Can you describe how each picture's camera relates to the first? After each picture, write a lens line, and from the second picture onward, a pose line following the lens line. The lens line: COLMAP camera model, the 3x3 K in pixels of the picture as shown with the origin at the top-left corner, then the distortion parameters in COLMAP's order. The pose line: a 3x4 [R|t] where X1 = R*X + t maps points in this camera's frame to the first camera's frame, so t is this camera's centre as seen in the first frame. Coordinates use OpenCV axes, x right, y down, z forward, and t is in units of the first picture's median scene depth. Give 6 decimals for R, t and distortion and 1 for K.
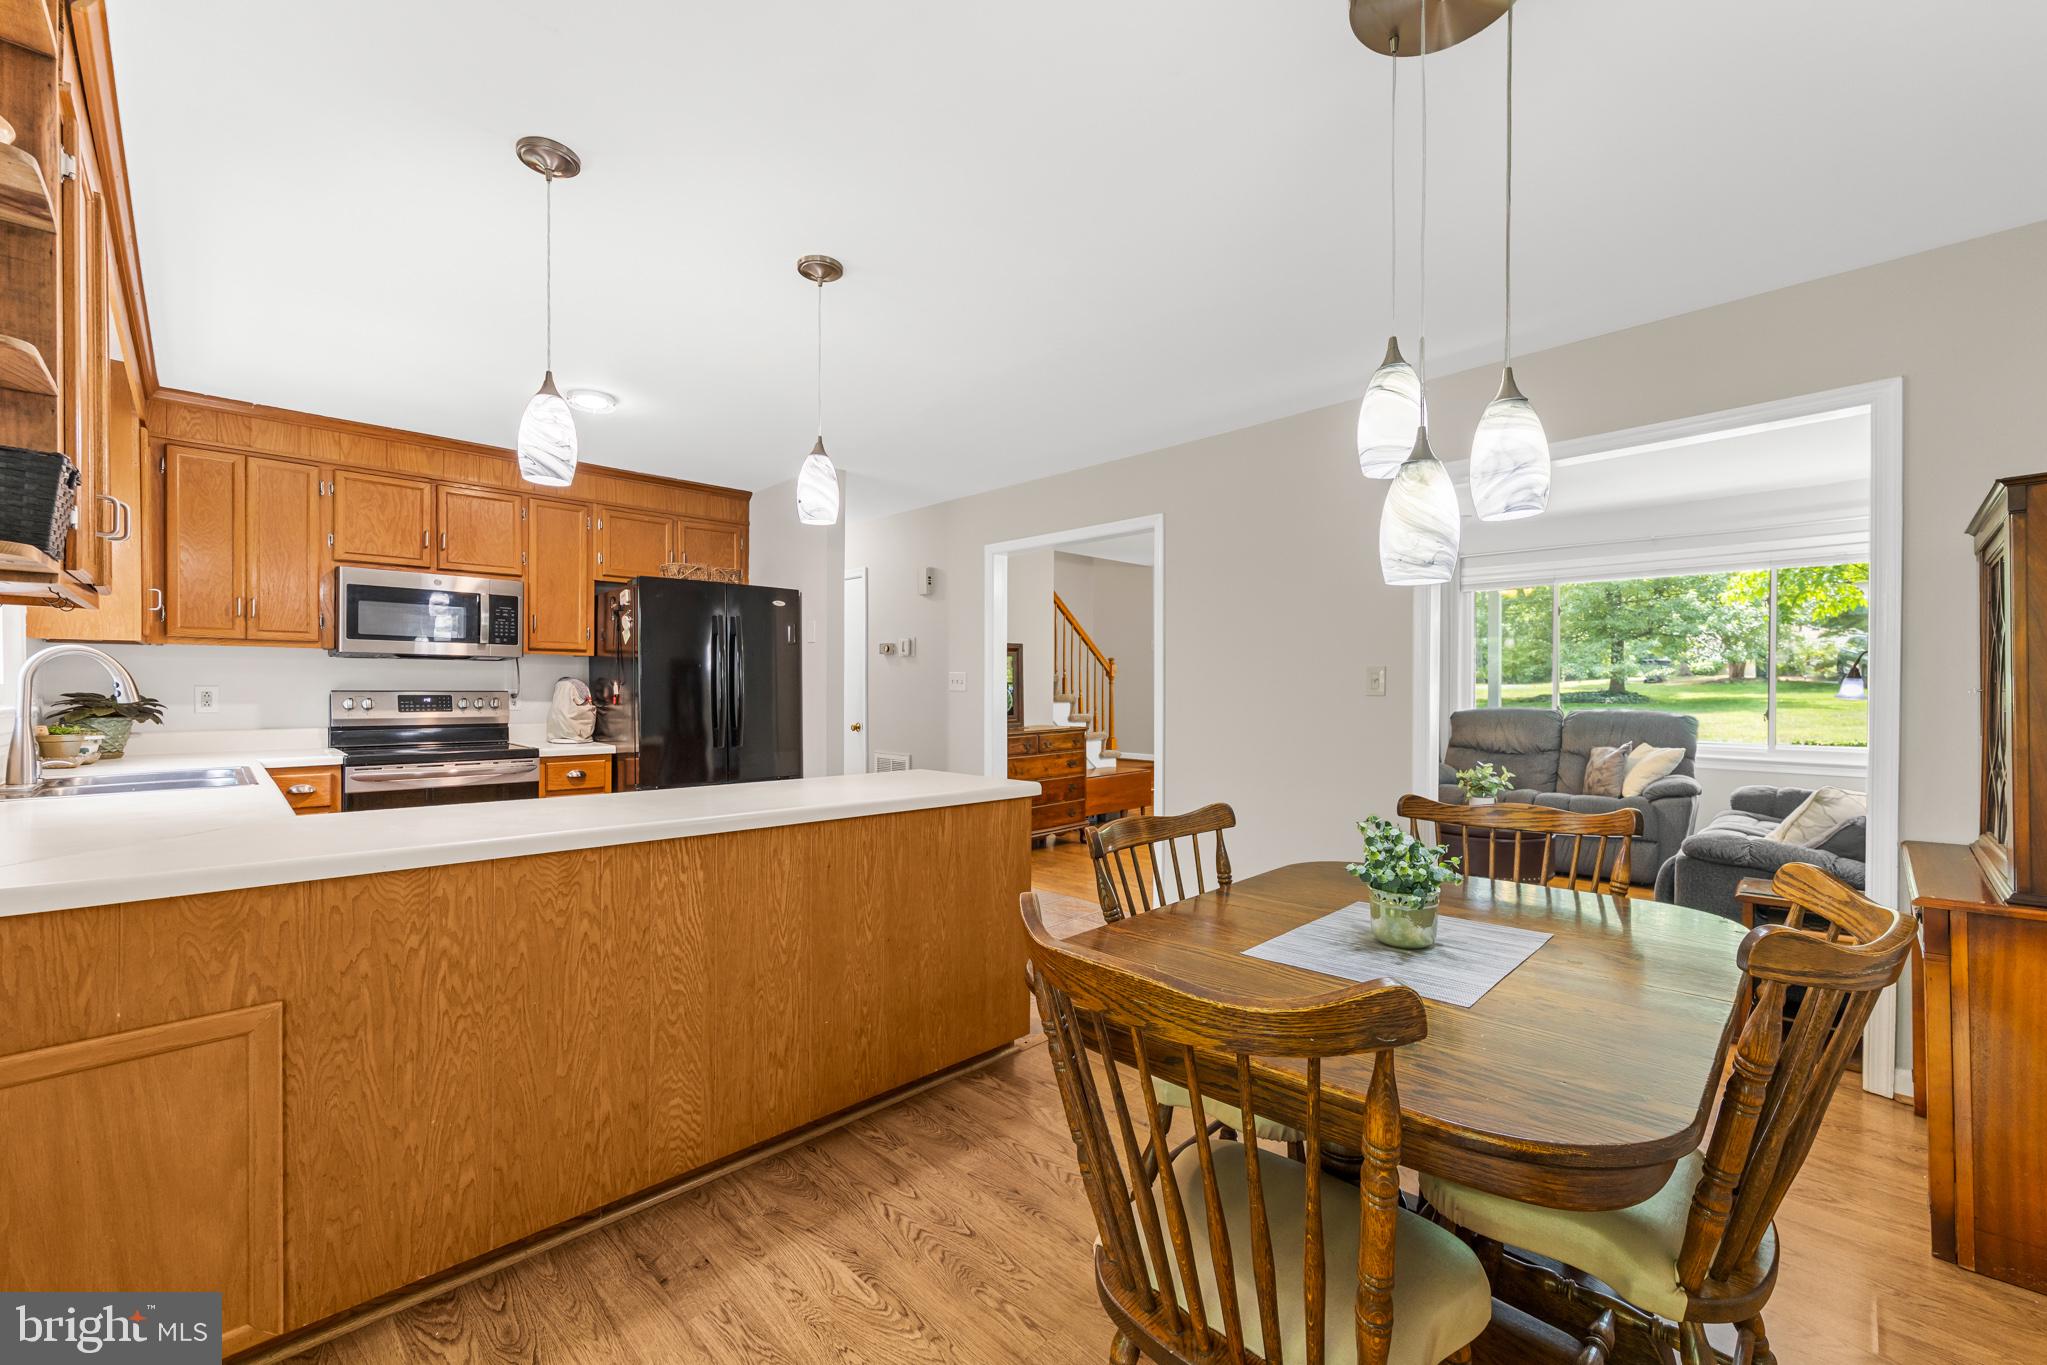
lens RADIAL K [[820.9, 0, 1035.6], [0, 820.9, 676.8], [0, 0, 1]] dist [-0.003427, 0.001828]
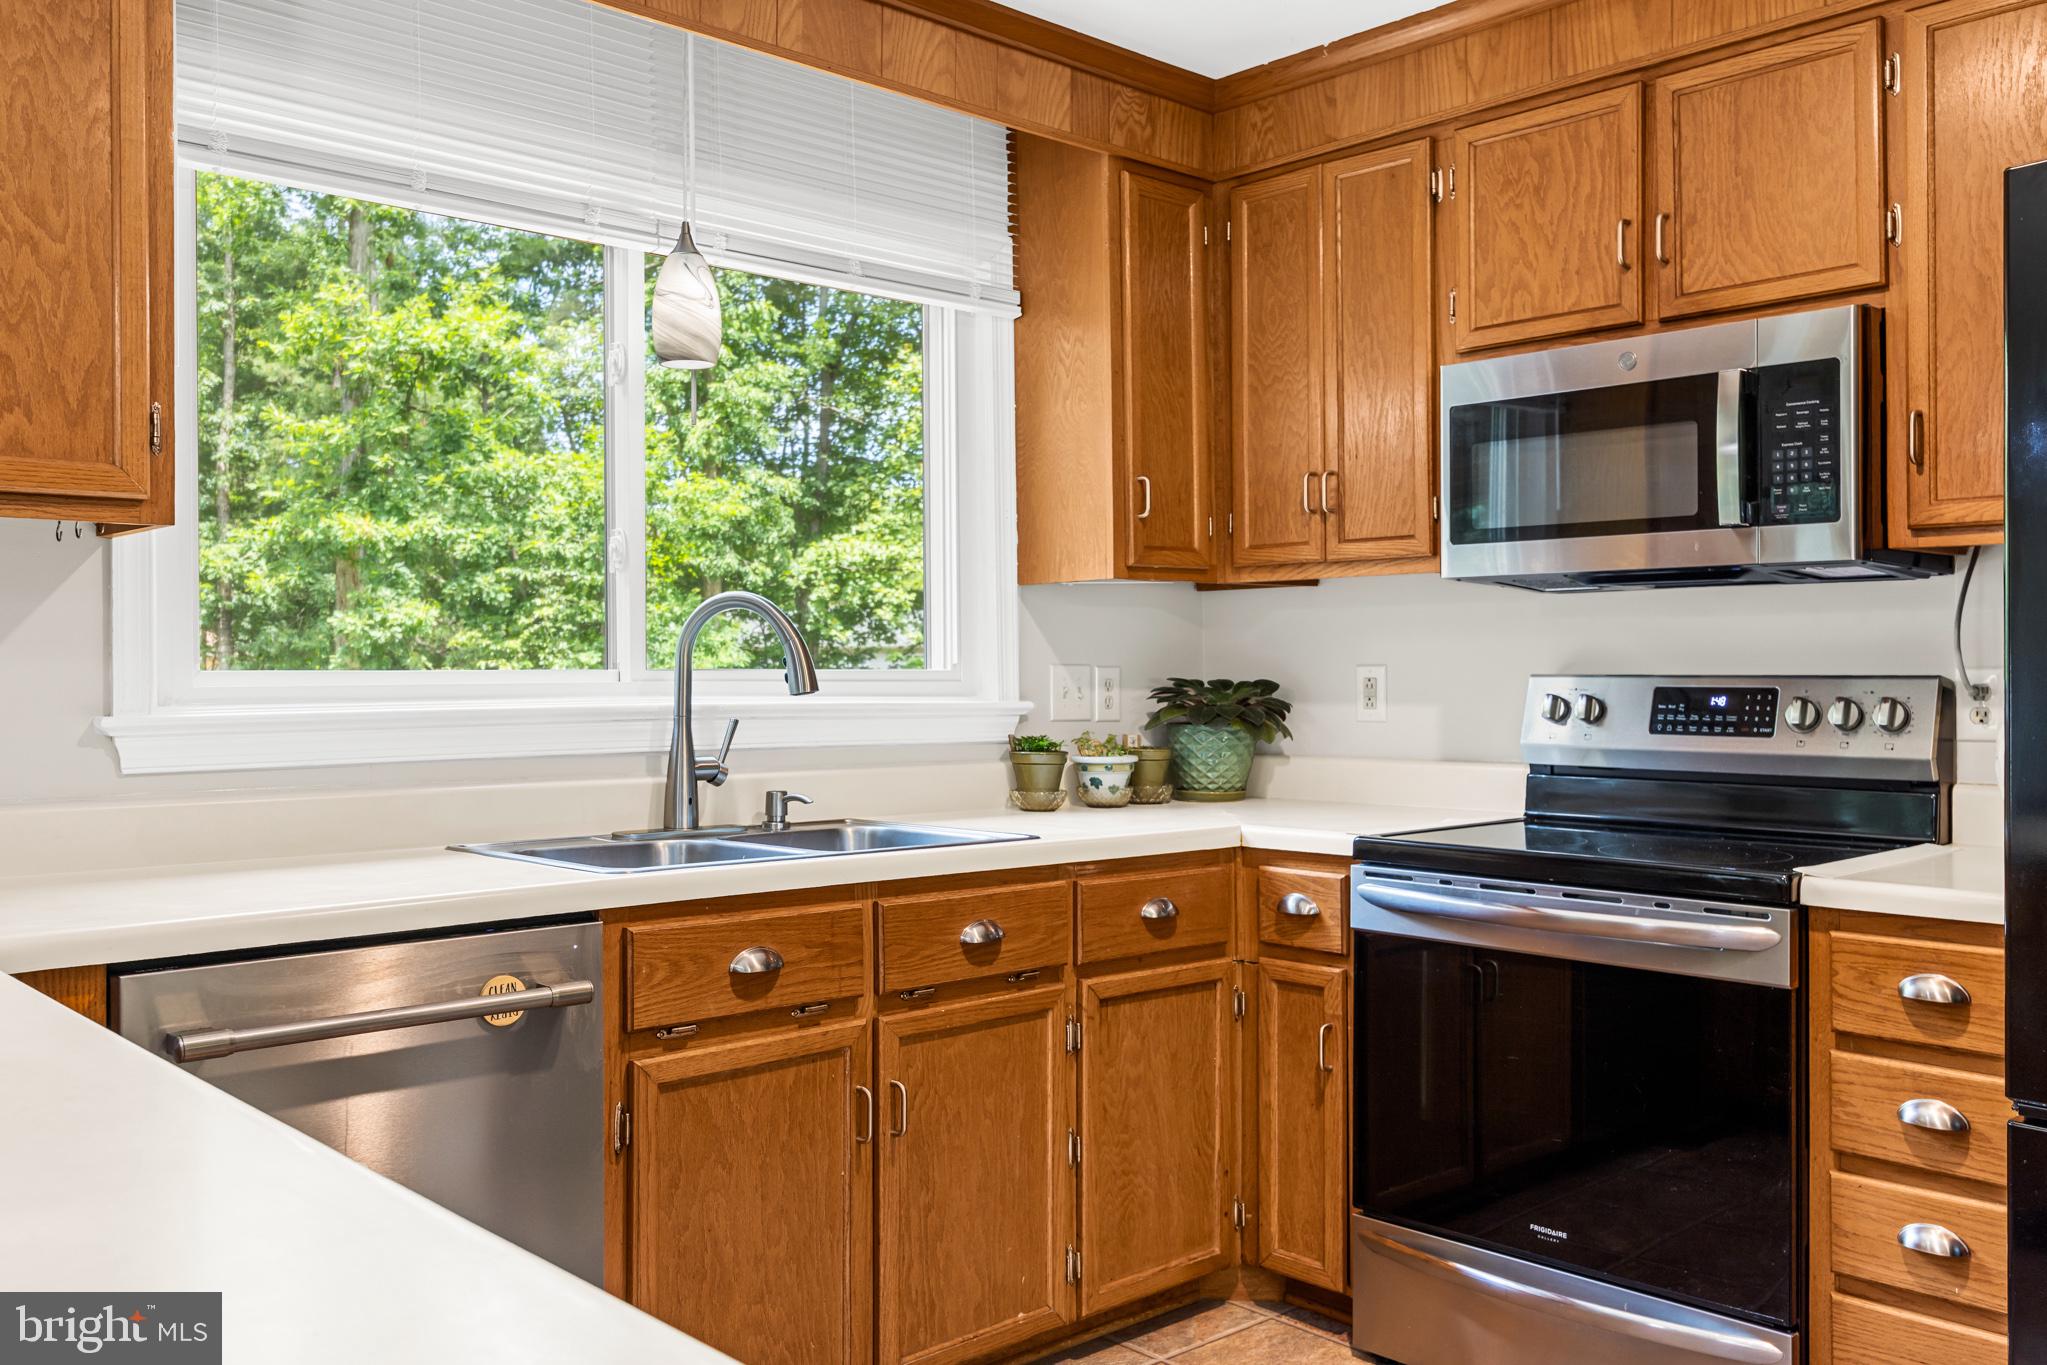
lens RADIAL K [[1682.3, 0, 986.8], [0, 1682.3, 673.1], [0, 0, 1]] dist [-0.005762, -0.005094]
pose [[-0.037178, -0.003669, -0.999302, -0.014328], [0.011233, 0.999929, -0.004090, 0.017142], [0.999246, -0.011377, -0.037134, 0.806093]]
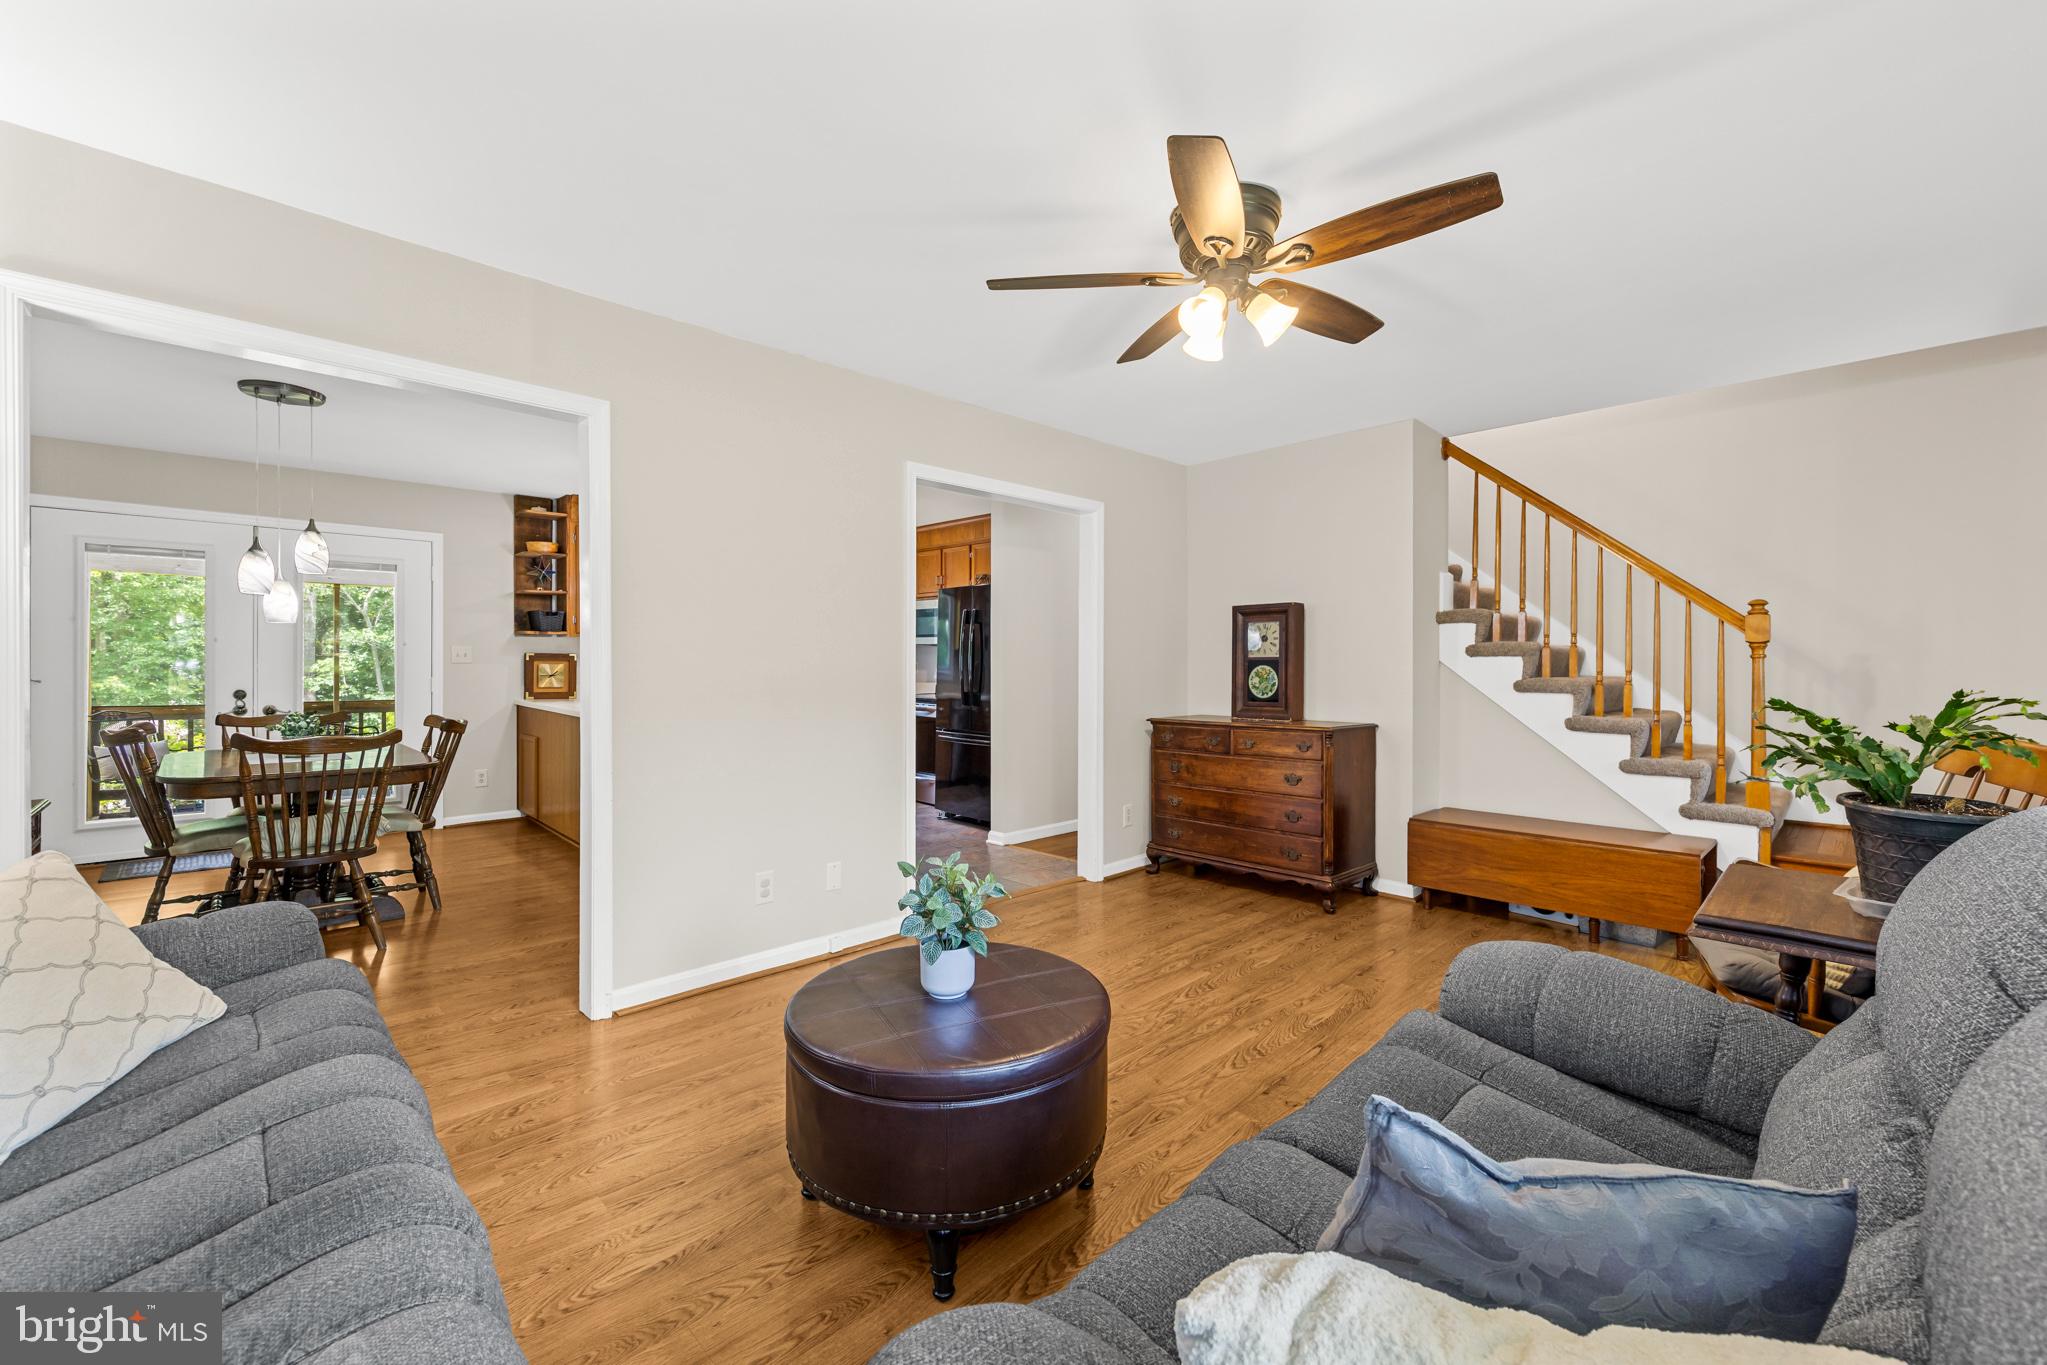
lens RADIAL K [[820.9, 0, 1011.0], [0, 820.9, 664.9], [0, 0, 1]] dist [-0.003427, 0.001828]
pose [[-0.014851, 0.004305, -0.999880, 1.159700], [0.004860, 0.999979, 0.004233, 0.012677], [0.999878, -0.004796, -0.014871, 1.276434]]
